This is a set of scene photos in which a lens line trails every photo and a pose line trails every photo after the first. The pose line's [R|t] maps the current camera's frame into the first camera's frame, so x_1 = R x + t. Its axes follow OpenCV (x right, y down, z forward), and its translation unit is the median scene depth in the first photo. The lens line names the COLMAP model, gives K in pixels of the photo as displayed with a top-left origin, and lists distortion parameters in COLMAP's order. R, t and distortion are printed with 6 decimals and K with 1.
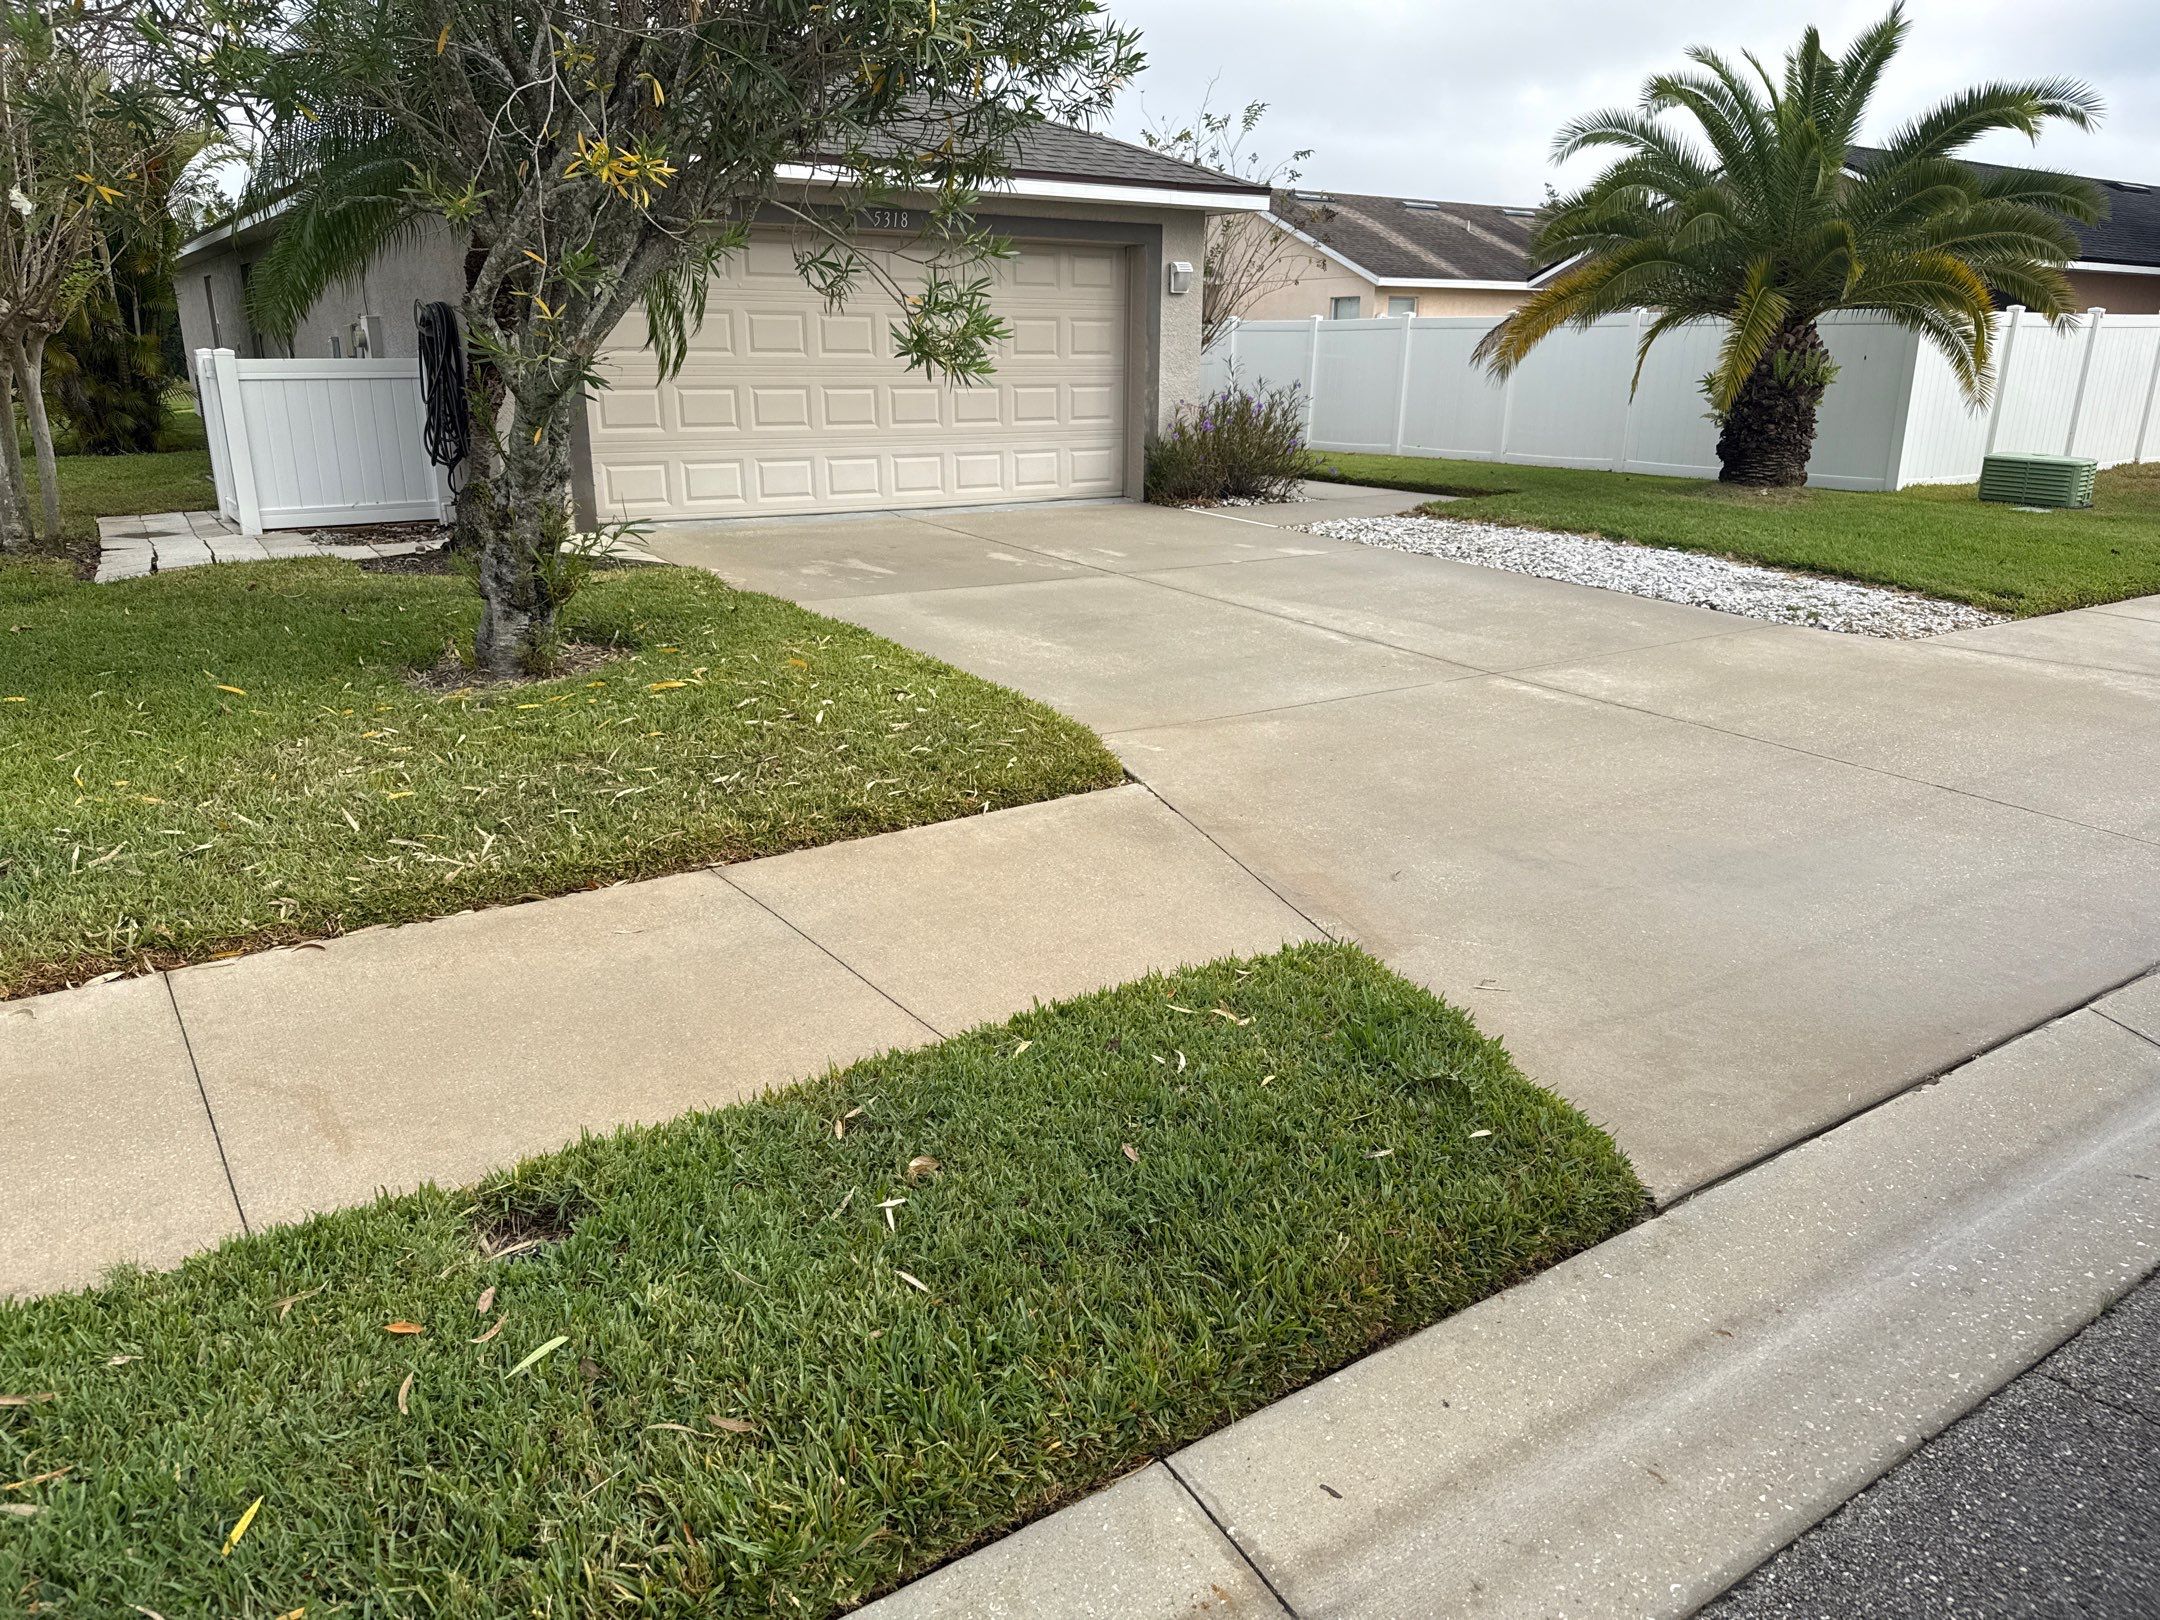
lens RADIAL K [[1528.9, 0, 1091.4], [0, 1528.9, 826.2], [0, 0, 1]] dist [0.034813, -0.046753]
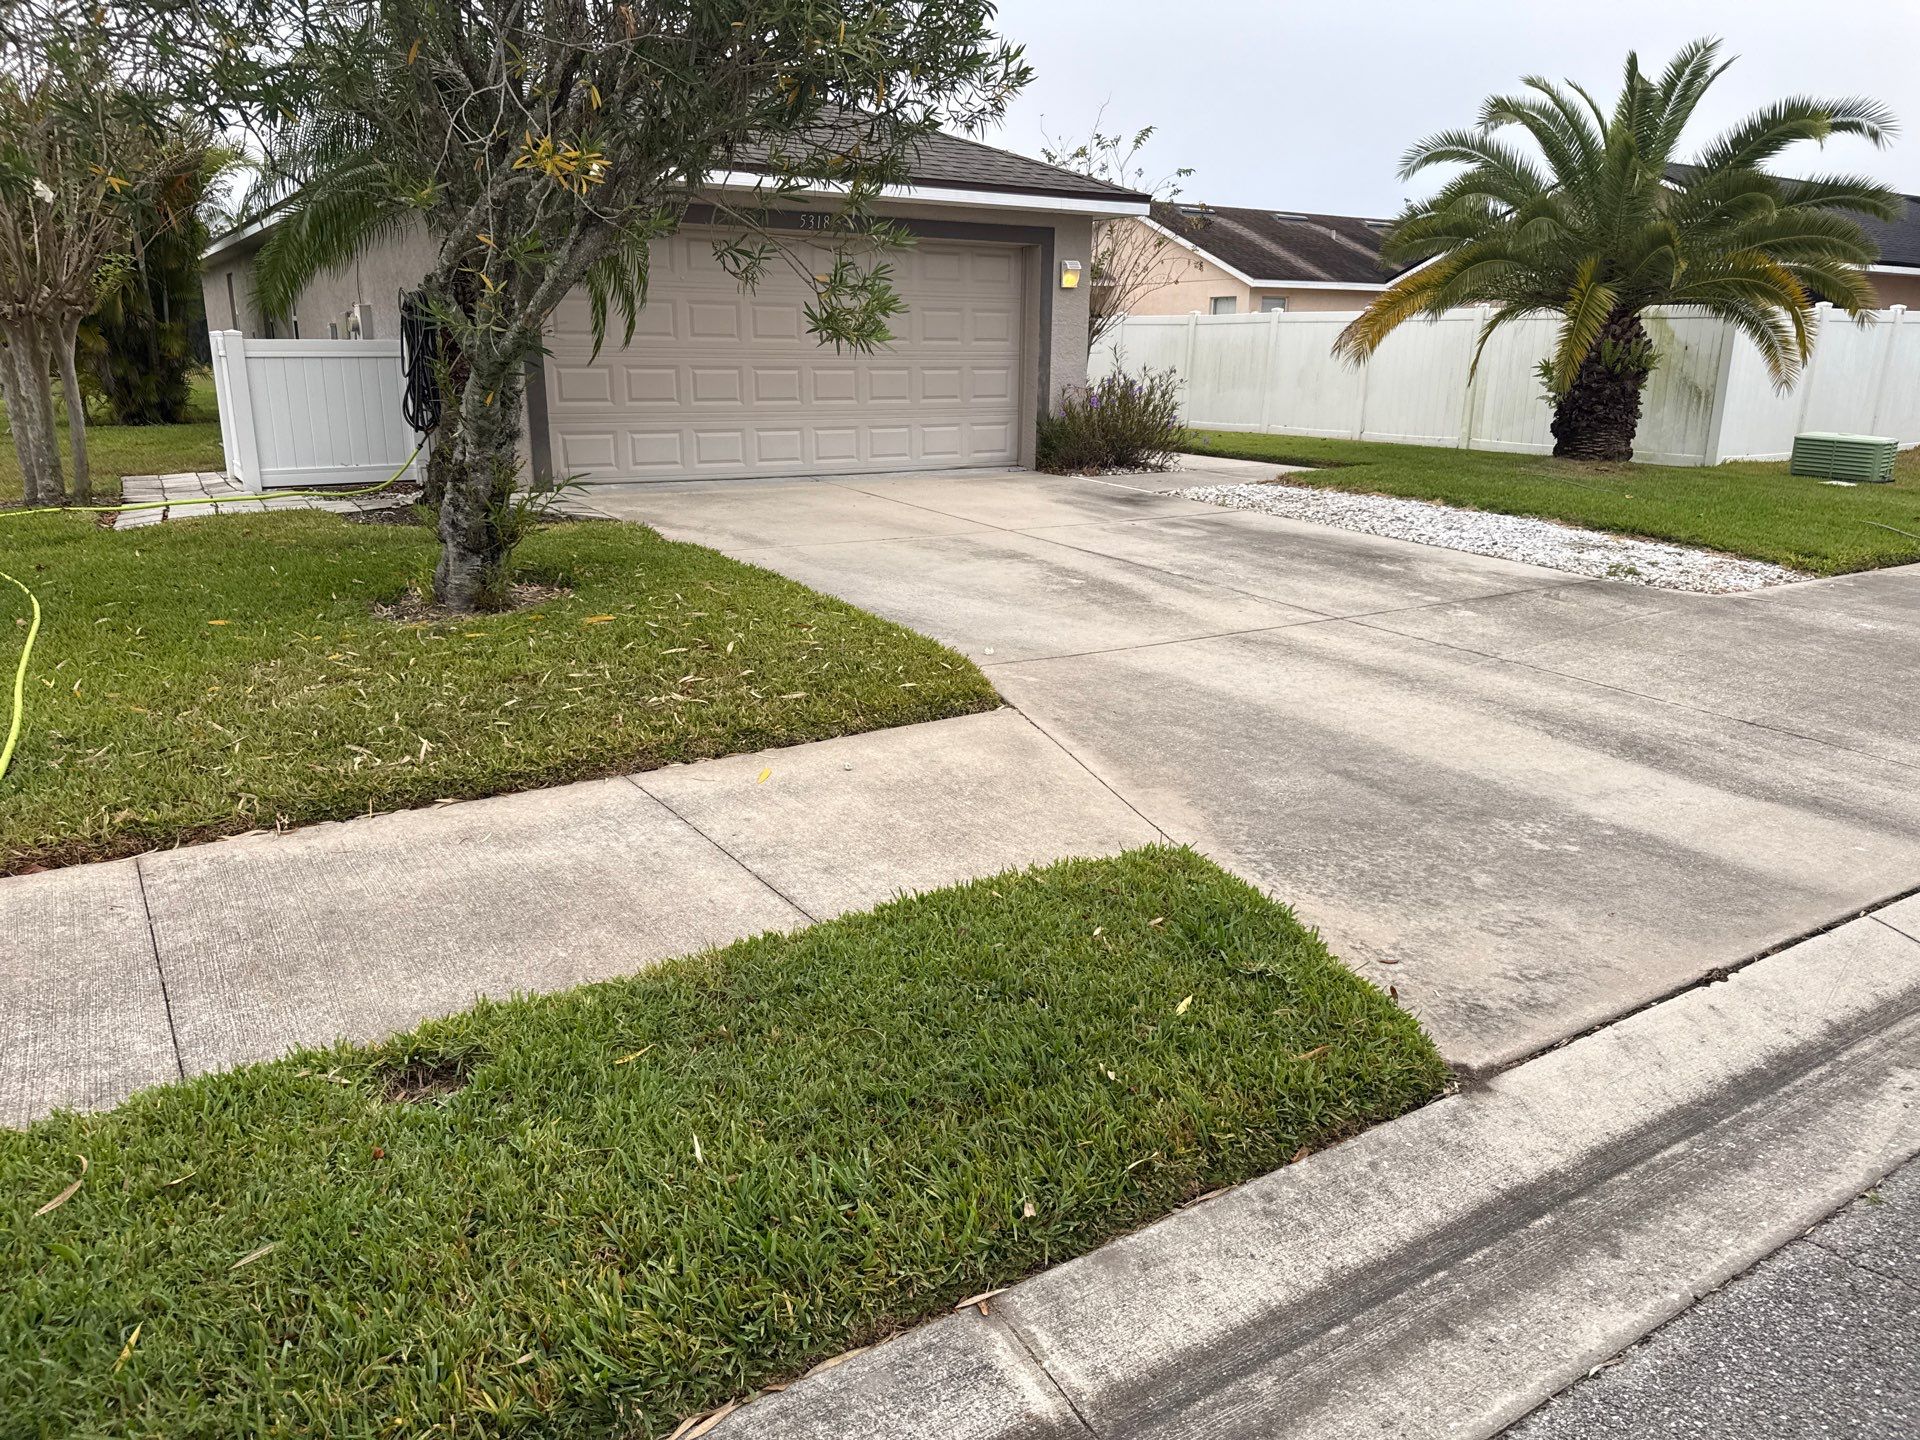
lens RADIAL K [[1359.0, 0, 964.8], [0, 1359.0, 722.9], [0, 0, 1]] dist [0.034813, -0.046753]
pose [[0.999569, 0.012069, -0.026763, 0.013736], [-0.012931, 0.999395, -0.032291, 0.009227], [0.026357, 0.032623, 0.999120, 0.004378]]
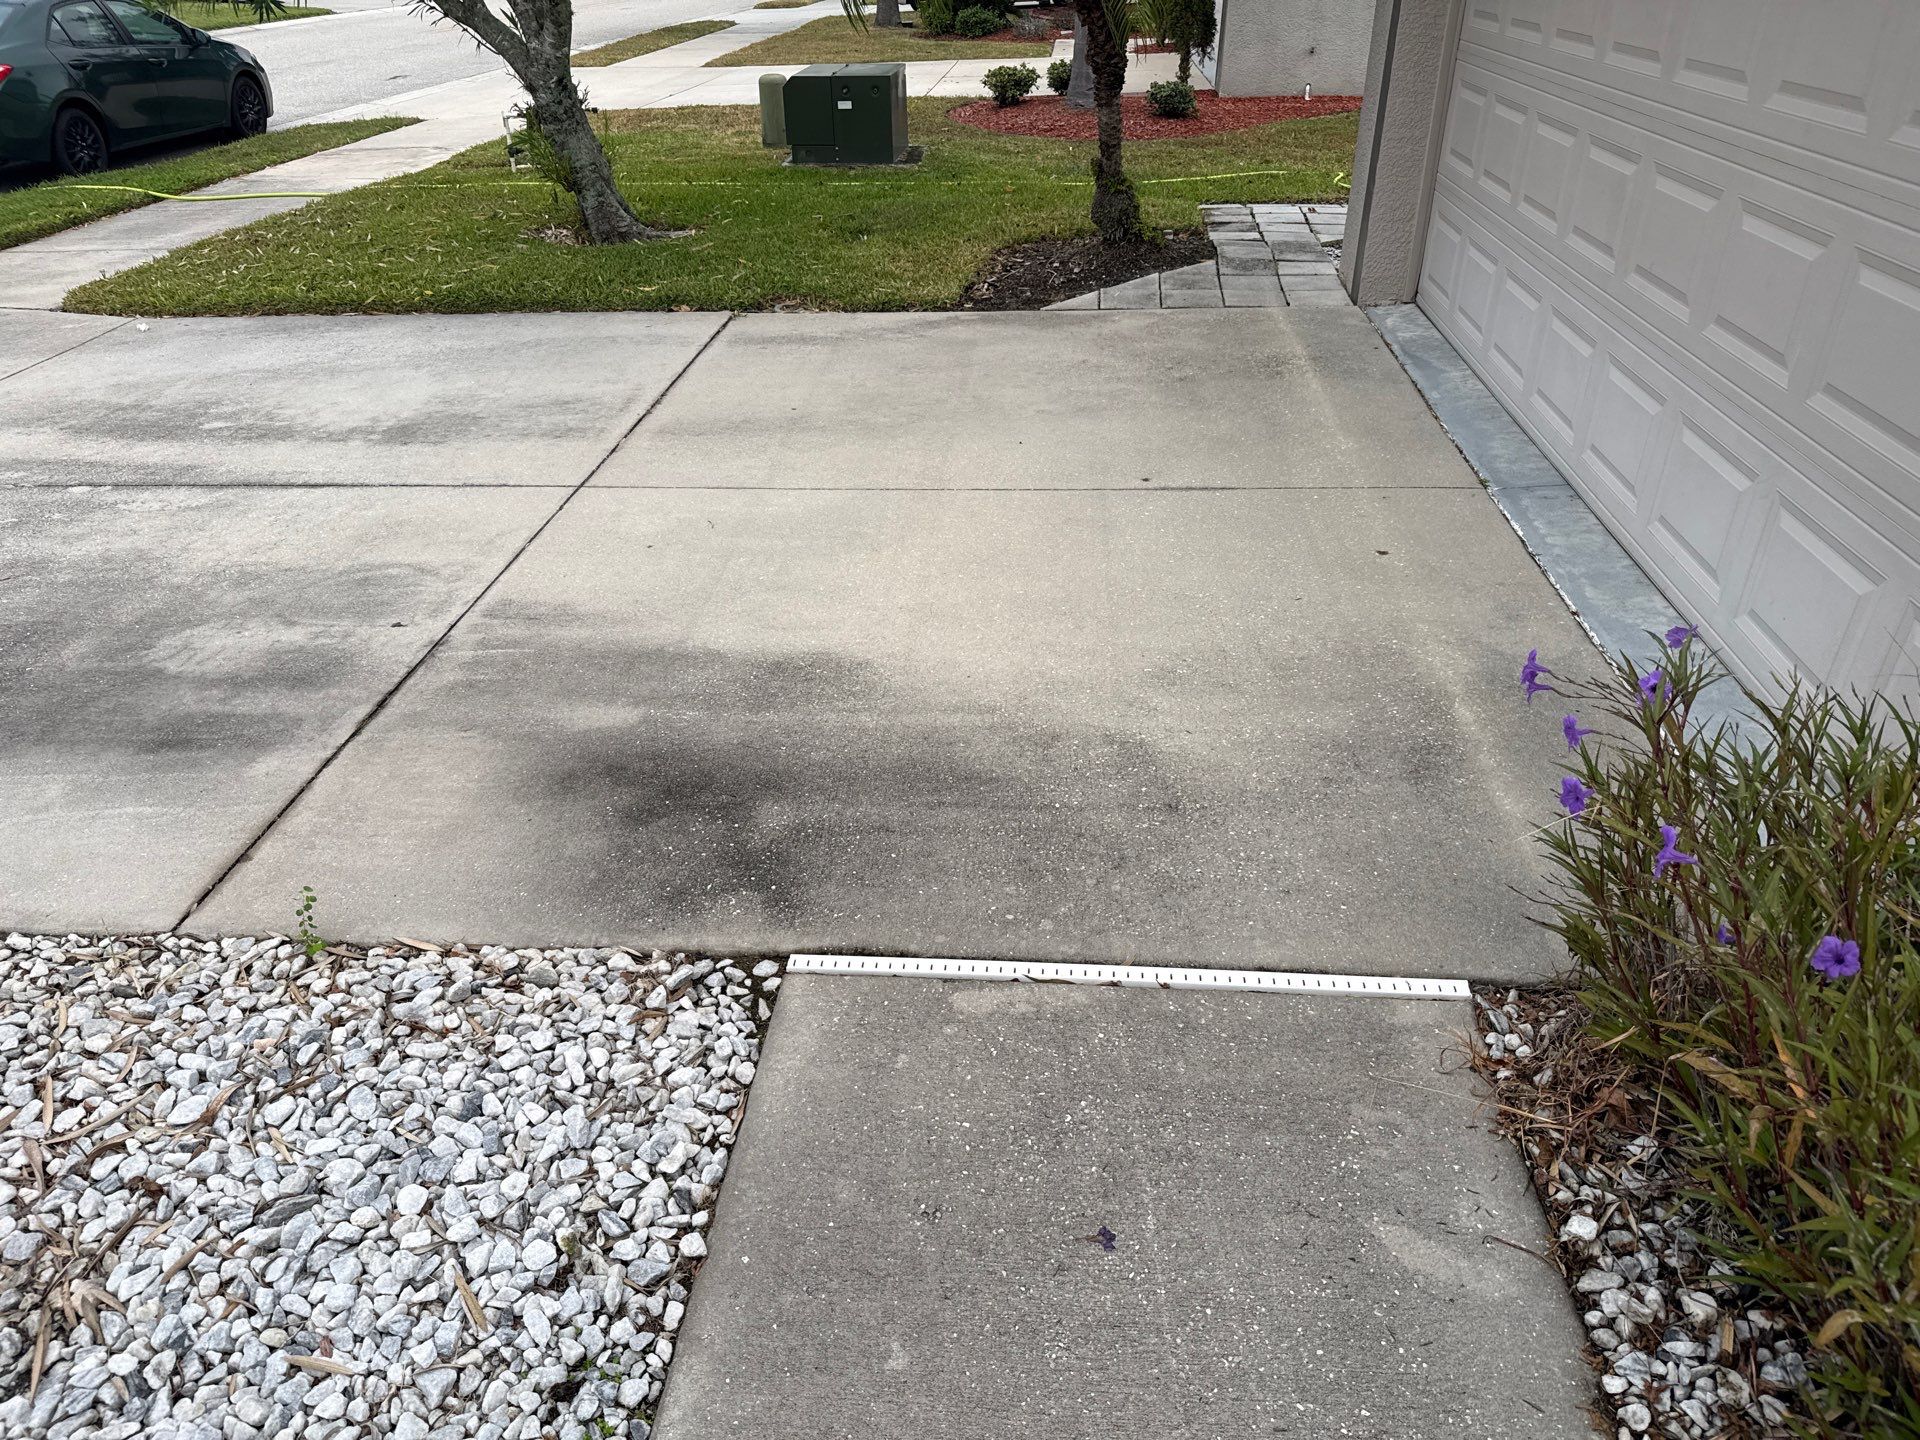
lens RADIAL K [[1417.1, 0, 943.9], [0, 1417.1, 720.5], [0, 0, 1]] dist [-0.007410, -0.018787]
pose [[-0.634029, 0.359858, -0.684477, 0.290790], [-0.248971, 0.743008, 0.621251, -0.449859], [0.732134, 0.564306, -0.381494, 1.380907]]
